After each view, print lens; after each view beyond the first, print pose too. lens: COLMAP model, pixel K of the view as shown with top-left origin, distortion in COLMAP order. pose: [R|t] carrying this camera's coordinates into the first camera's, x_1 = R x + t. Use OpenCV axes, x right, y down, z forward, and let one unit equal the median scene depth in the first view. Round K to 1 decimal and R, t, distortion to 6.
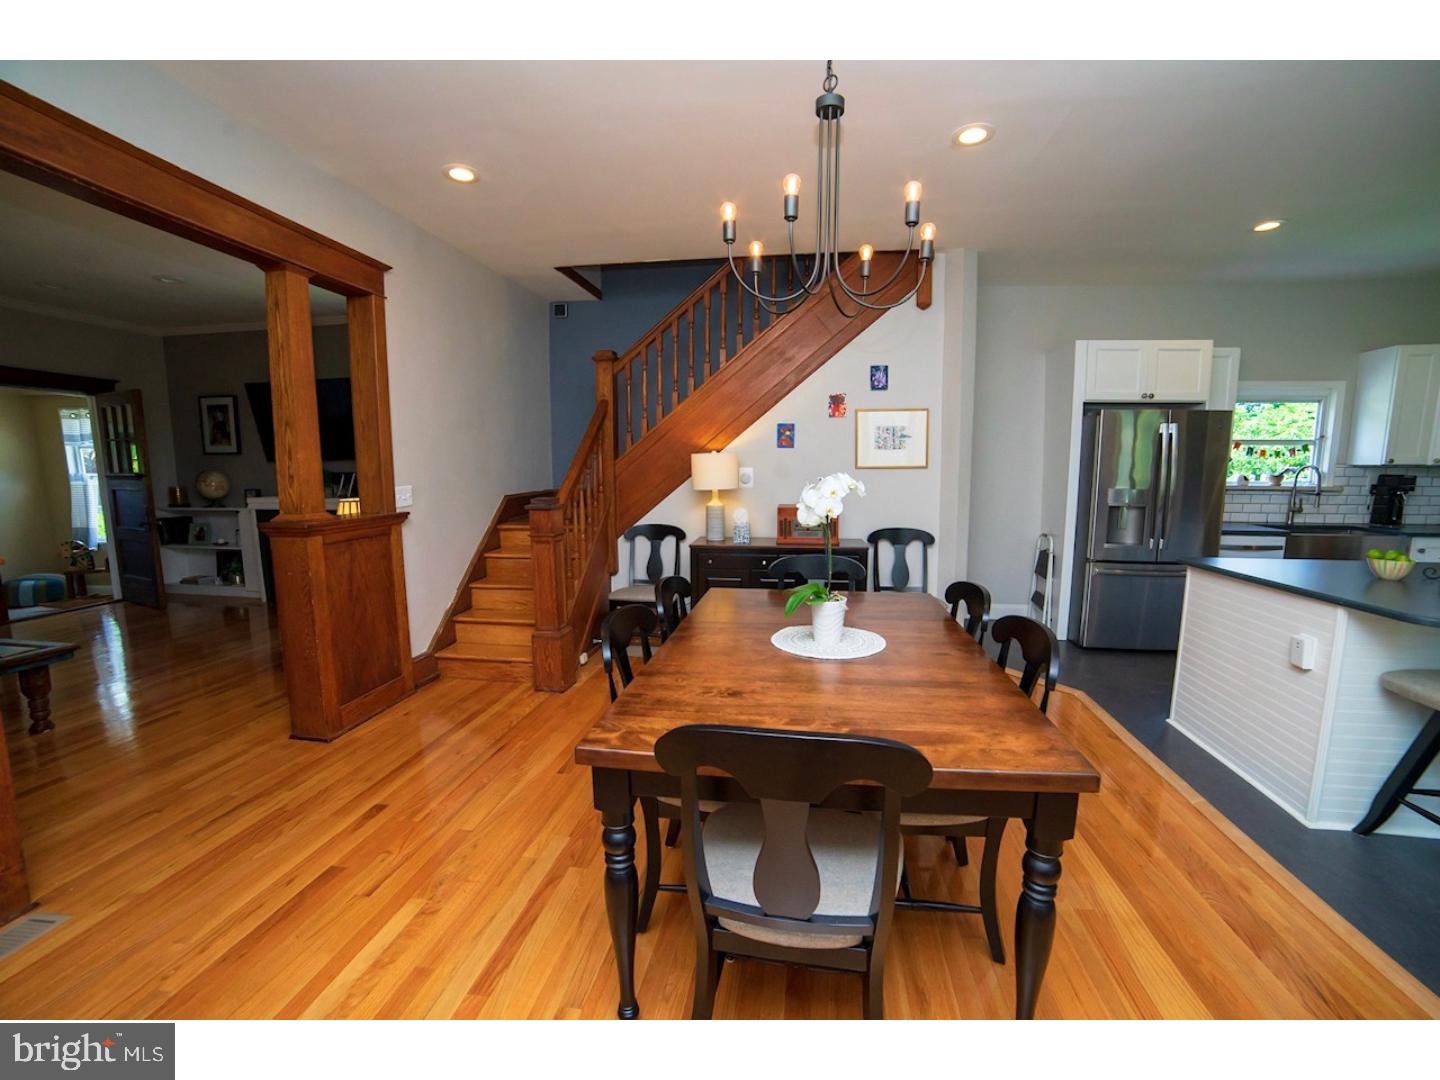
lens RADIAL K [[587.7, 0, 729.6], [0, 587.7, 540.9], [0, 0, 1]] dist [-0.098918, 0.031664]
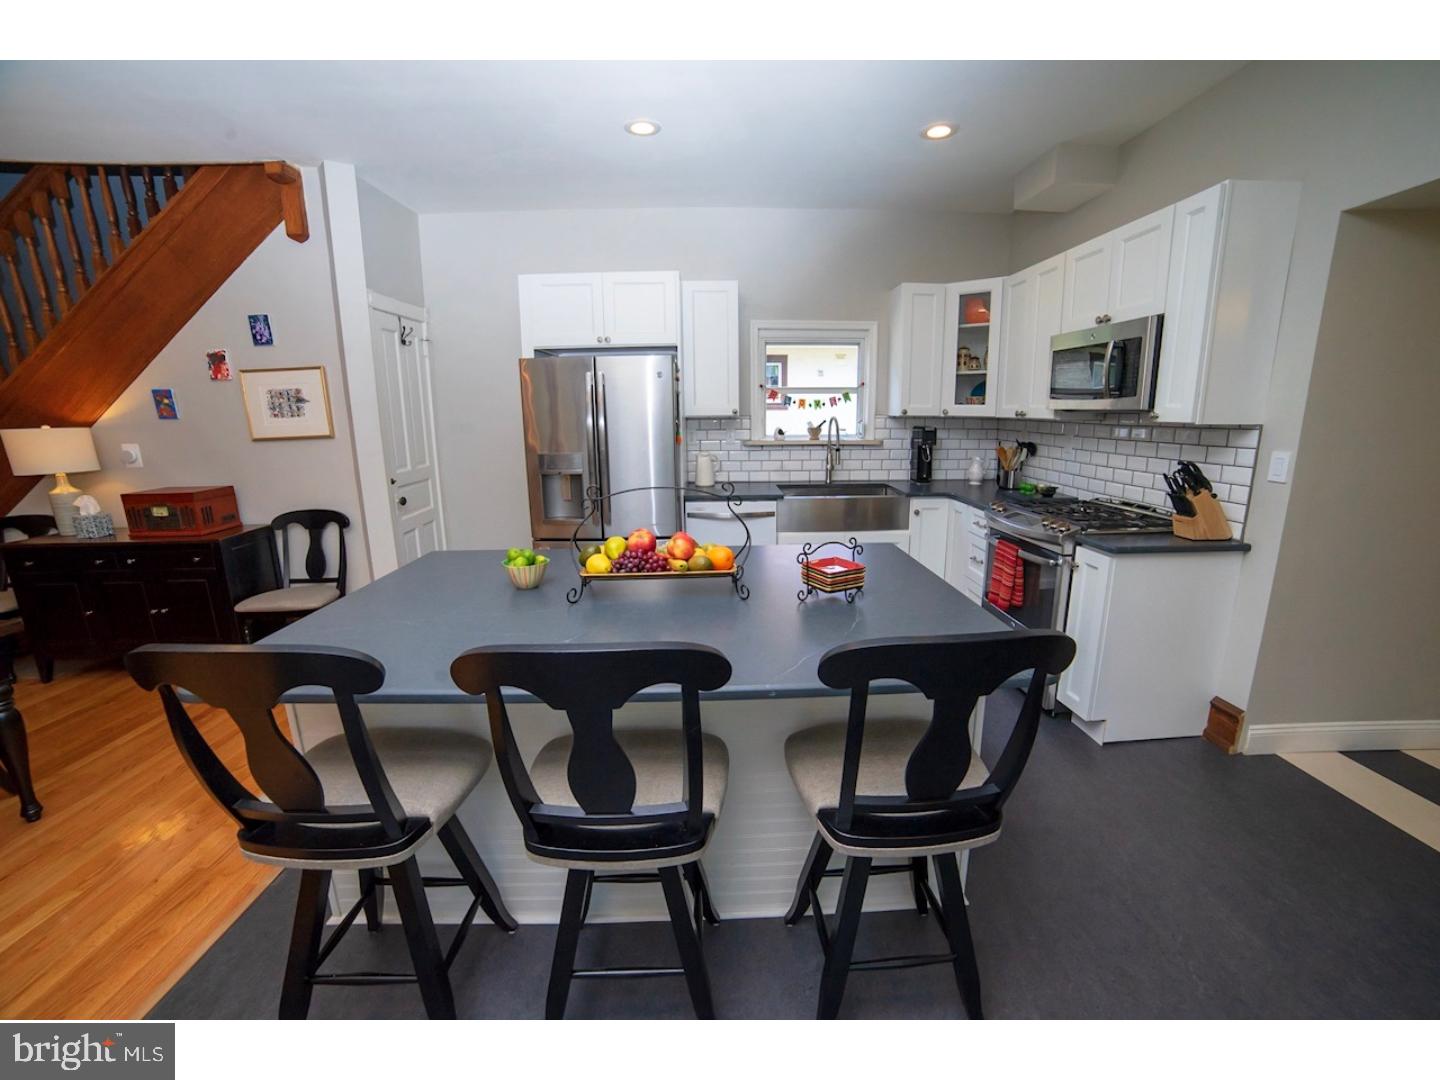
lens RADIAL K [[587.7, 0, 729.6], [0, 587.7, 540.9], [0, 0, 1]] dist [-0.098918, 0.031664]
pose [[0.984536, -0.047713, 0.168561, 0.747761], [0.031432, 0.994693, 0.097968, -0.037625], [-0.172341, -0.091155, 0.980811, 0.085116]]
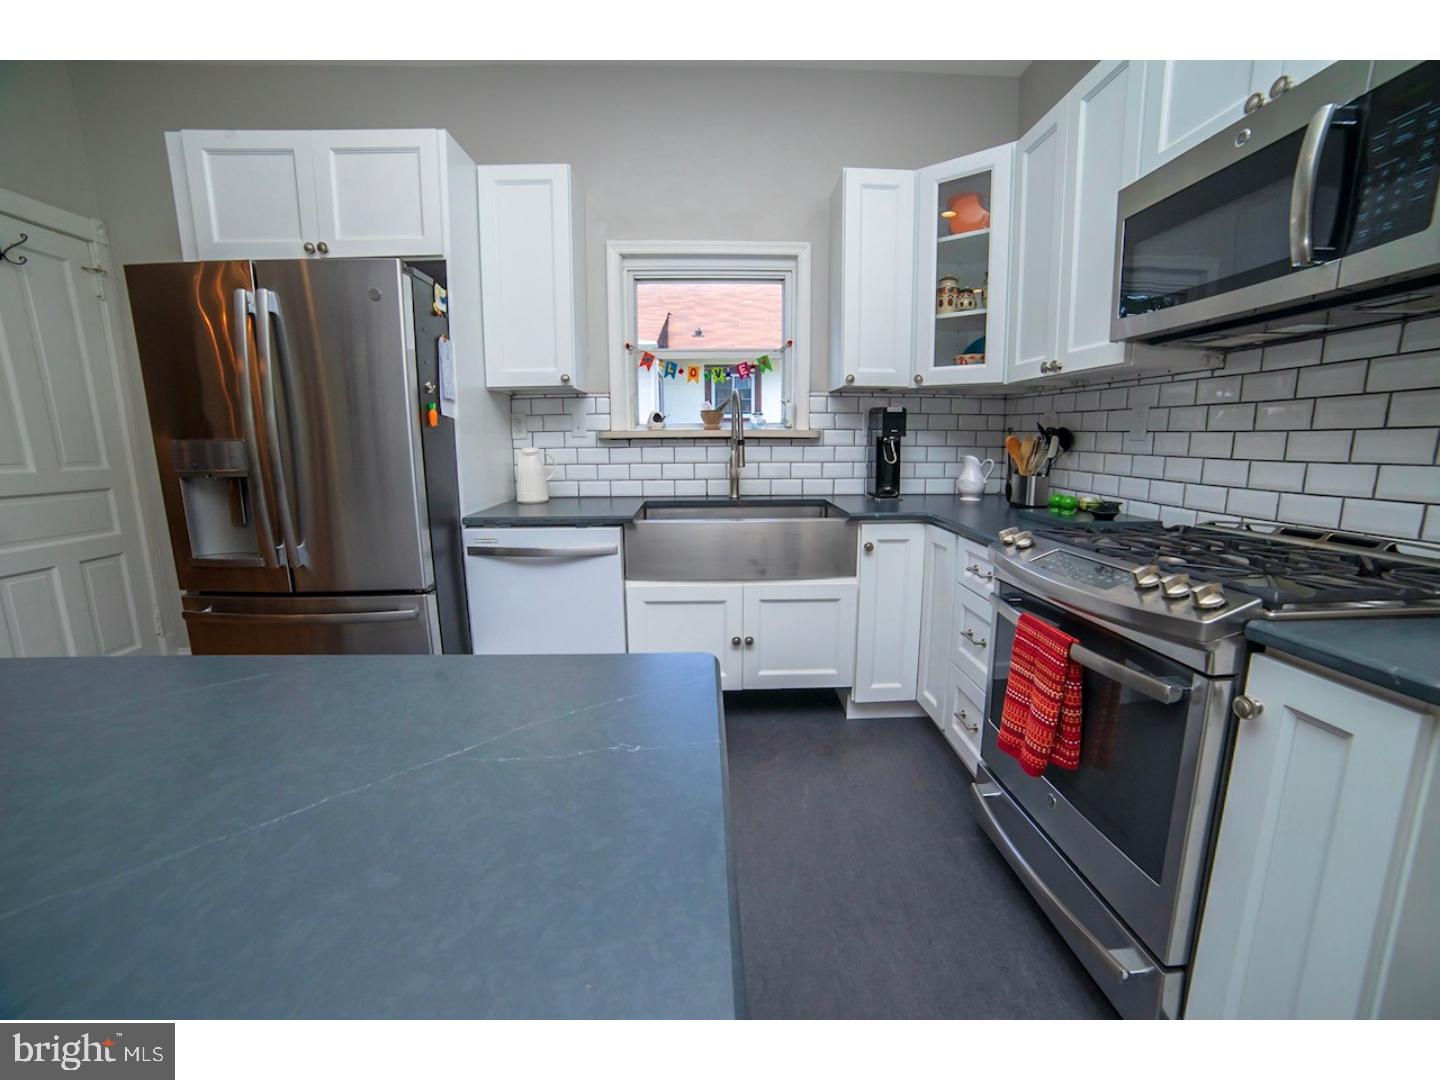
lens RADIAL K [[587.7, 0, 729.6], [0, 587.7, 540.9], [0, 0, 1]] dist [-0.098918, 0.031664]
pose [[0.983929, -0.037175, 0.174648, 0.976307], [0.027960, 0.998098, 0.054934, -0.021958], [-0.176358, -0.049168, 0.983097, 0.436401]]
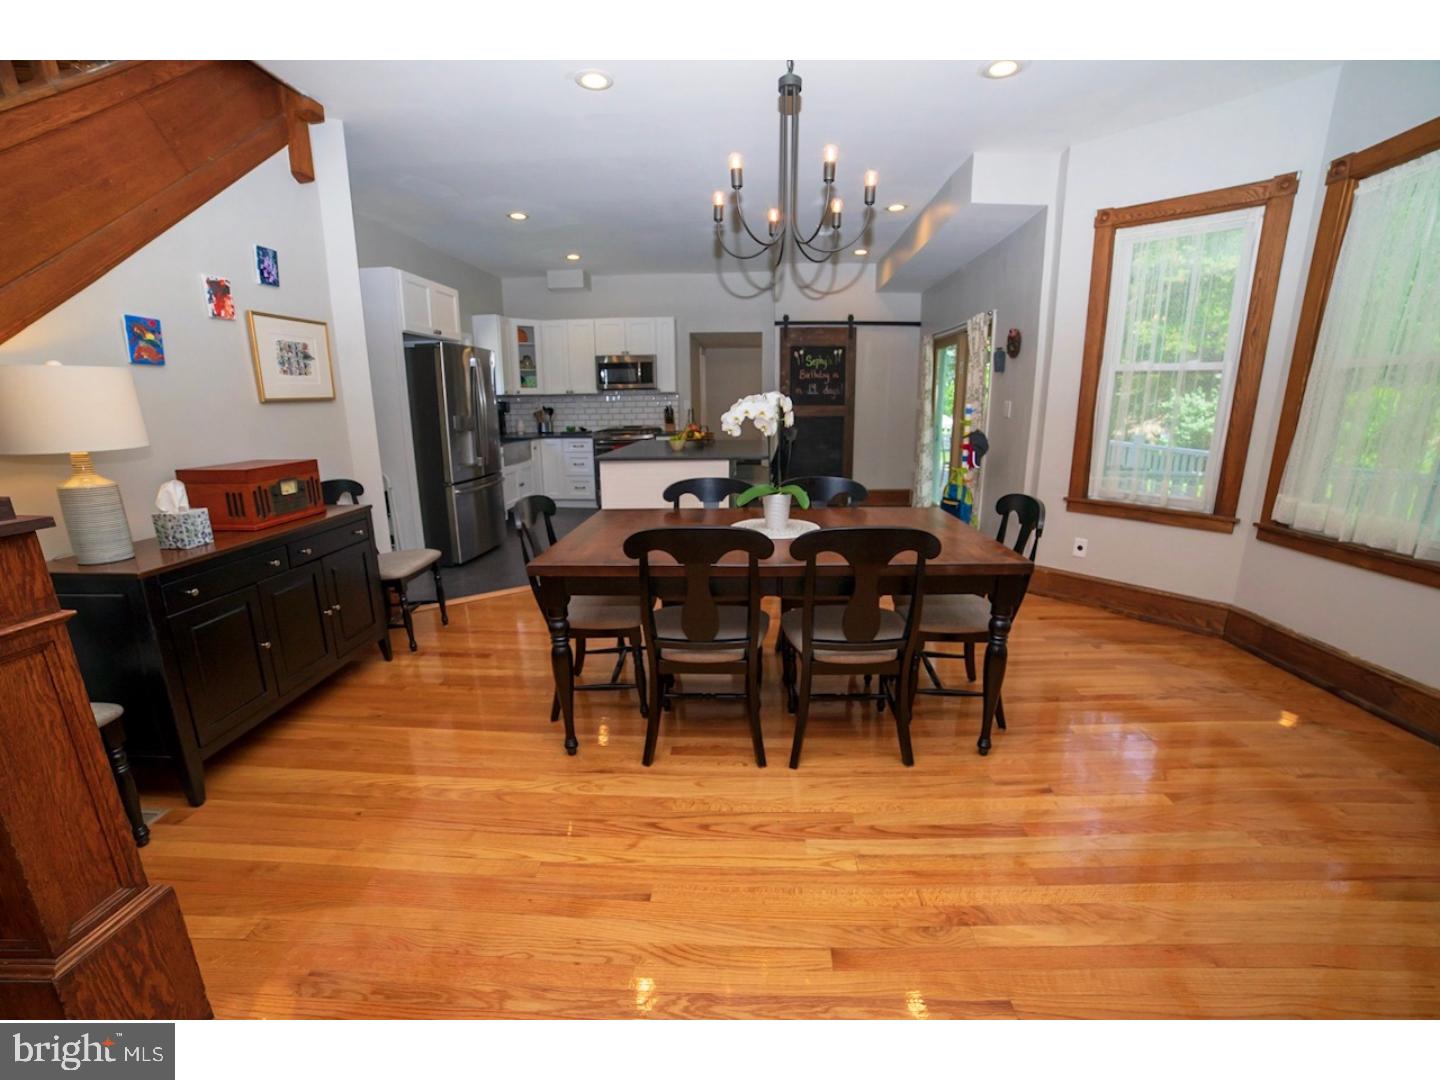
lens RADIAL K [[587.7, 0, 729.6], [0, 587.7, 540.9], [0, 0, 1]] dist [-0.098918, 0.031664]
pose [[-0.073268, -0.232251, 0.969892, -0.468997], [0.119373, 0.963472, 0.239732, -0.059525], [-0.990142, 0.133344, -0.042867, 0.519234]]
